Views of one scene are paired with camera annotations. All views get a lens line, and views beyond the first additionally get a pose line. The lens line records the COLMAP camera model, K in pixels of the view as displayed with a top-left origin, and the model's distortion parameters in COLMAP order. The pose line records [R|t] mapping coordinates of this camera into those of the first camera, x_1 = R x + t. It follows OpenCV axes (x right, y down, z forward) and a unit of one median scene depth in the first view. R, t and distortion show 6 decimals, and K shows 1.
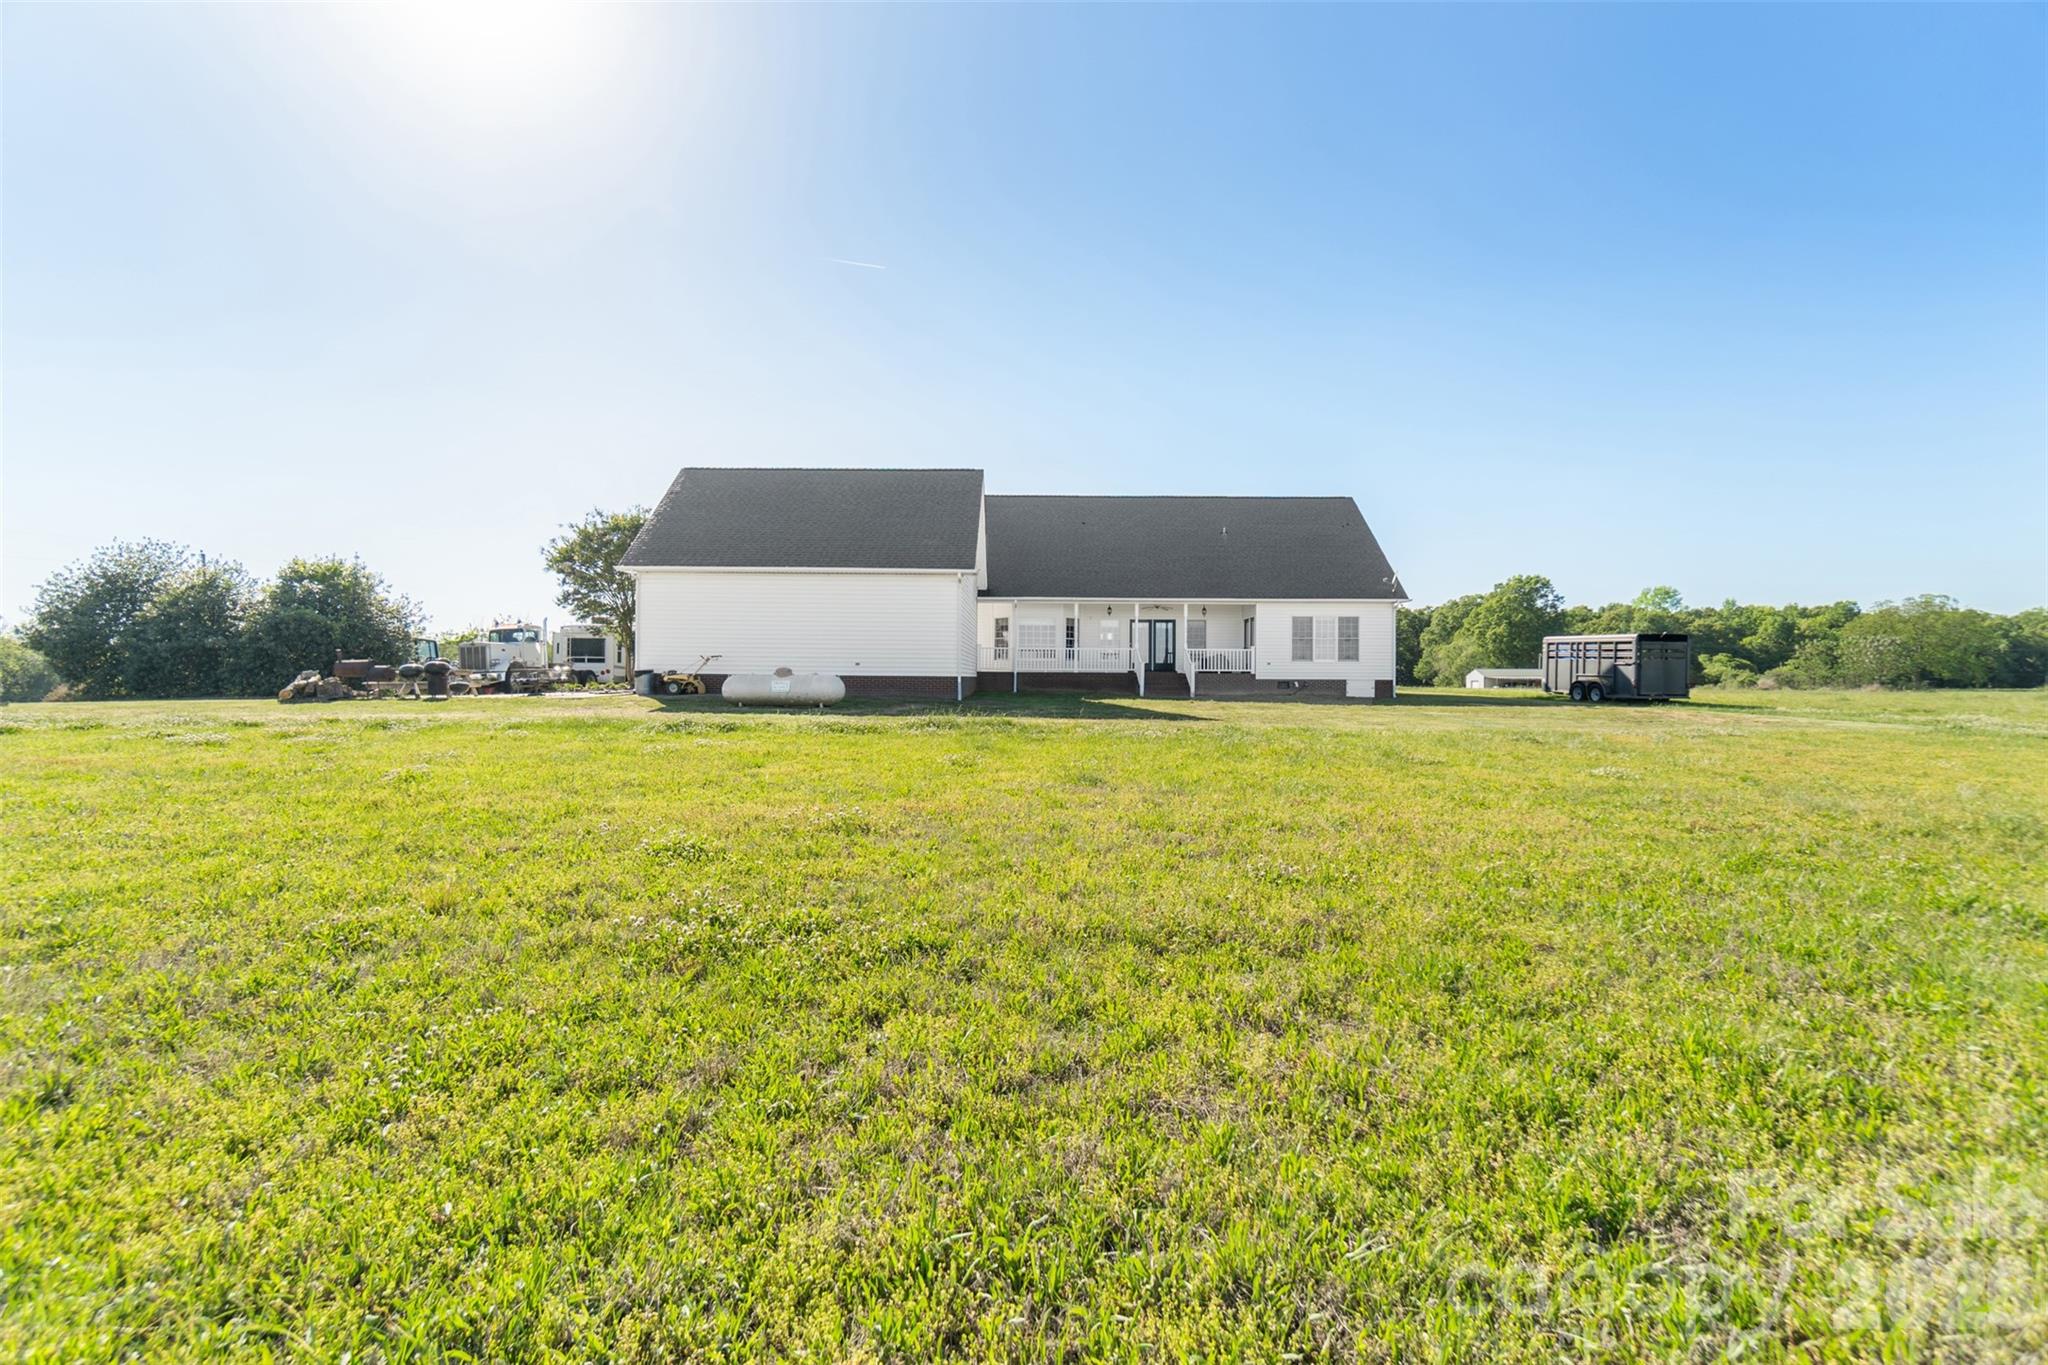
lens RADIAL K [[896.5, 0, 1013.3], [0, 896.5, 681.4], [0, 0, 1]] dist [0.004291, 0.000628]
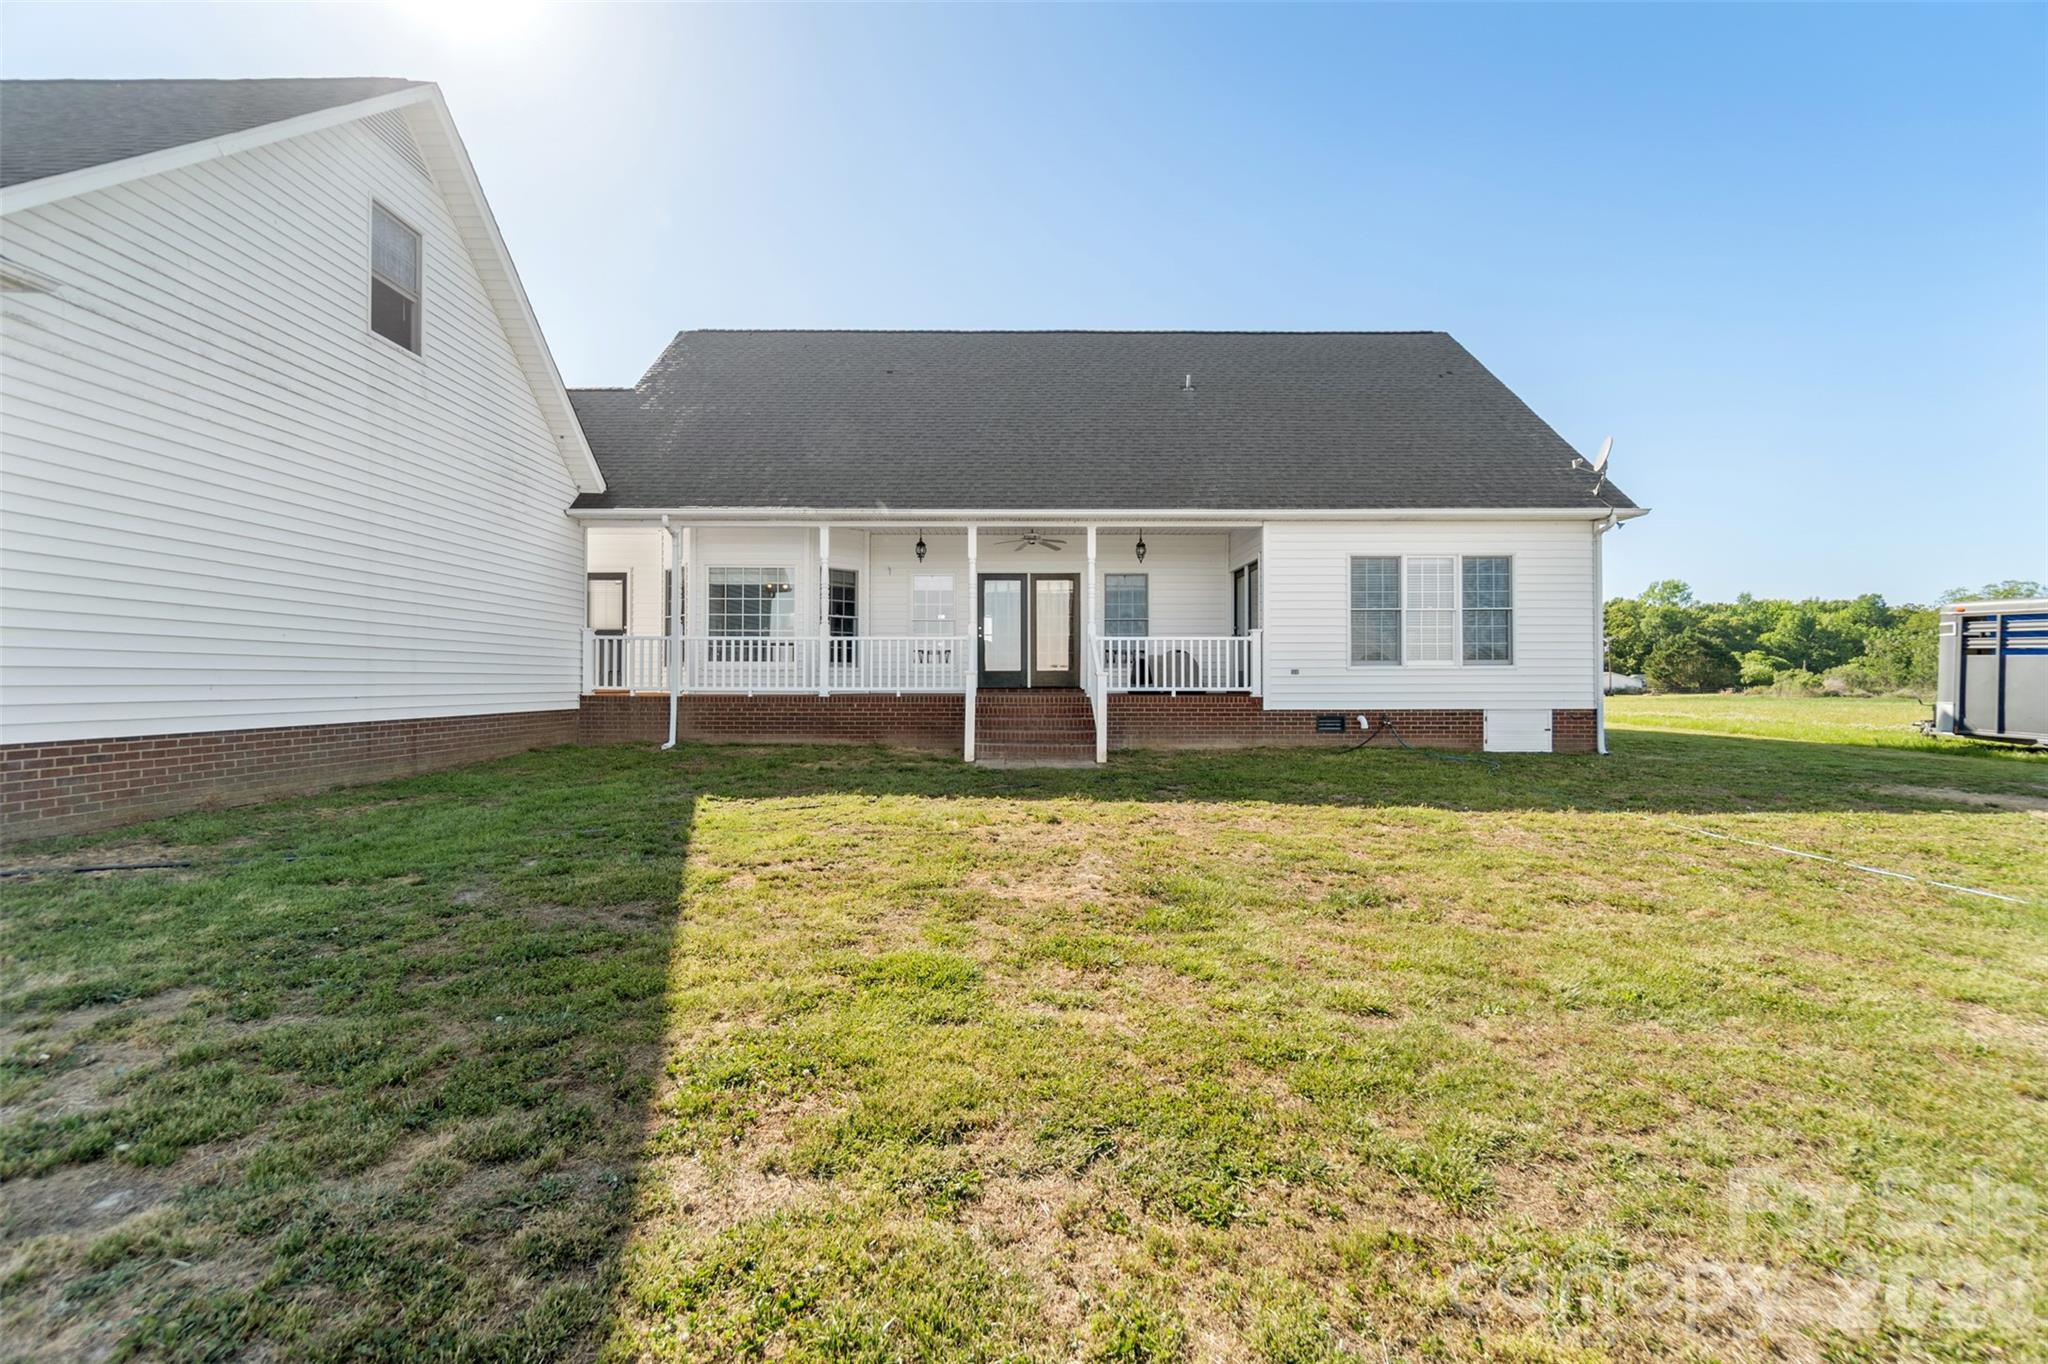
lens RADIAL K [[896.5, 0, 1027.8], [0, 896.5, 682.6], [0, 0, 1]] dist [0.004291, 0.000628]
pose [[0.999458, -0.007180, 0.032140, 0.142041], [0.007239, 0.999972, -0.001705, -0.014066], [-0.032127, 0.001937, 0.999482, 0.563470]]
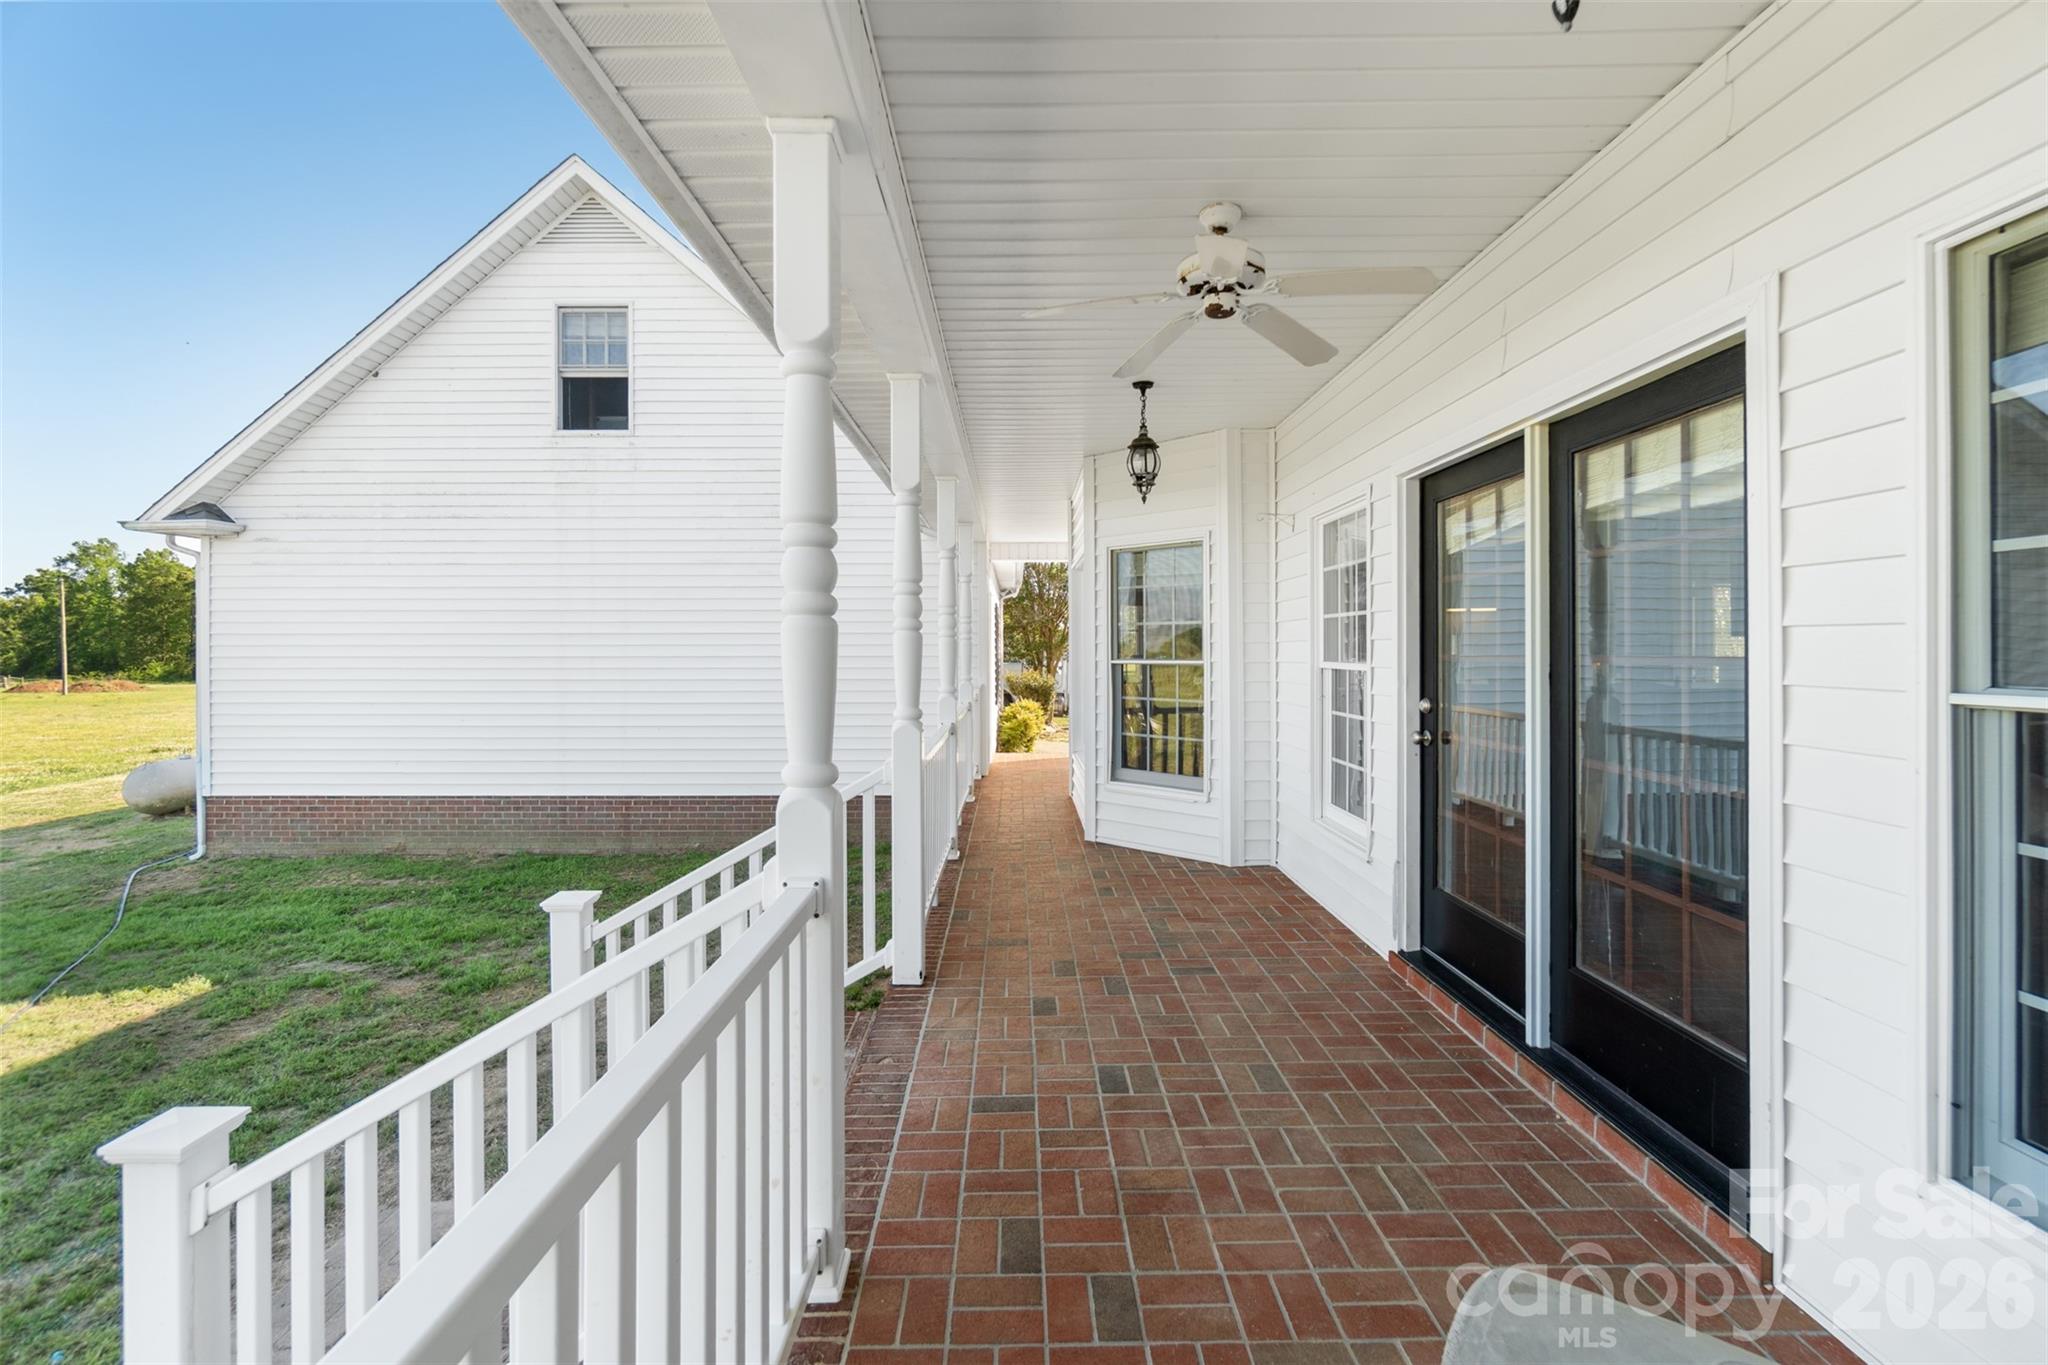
lens RADIAL K [[896.5, 0, 1017.0], [0, 896.5, 667.2], [0, 0, 1]] dist [0.004291, 0.000628]
pose [[0.019537, 0.007041, -0.999784, 0.247875], [-0.004516, 0.999966, 0.006954, -0.049433], [0.999799, 0.004379, 0.019568, 0.990833]]
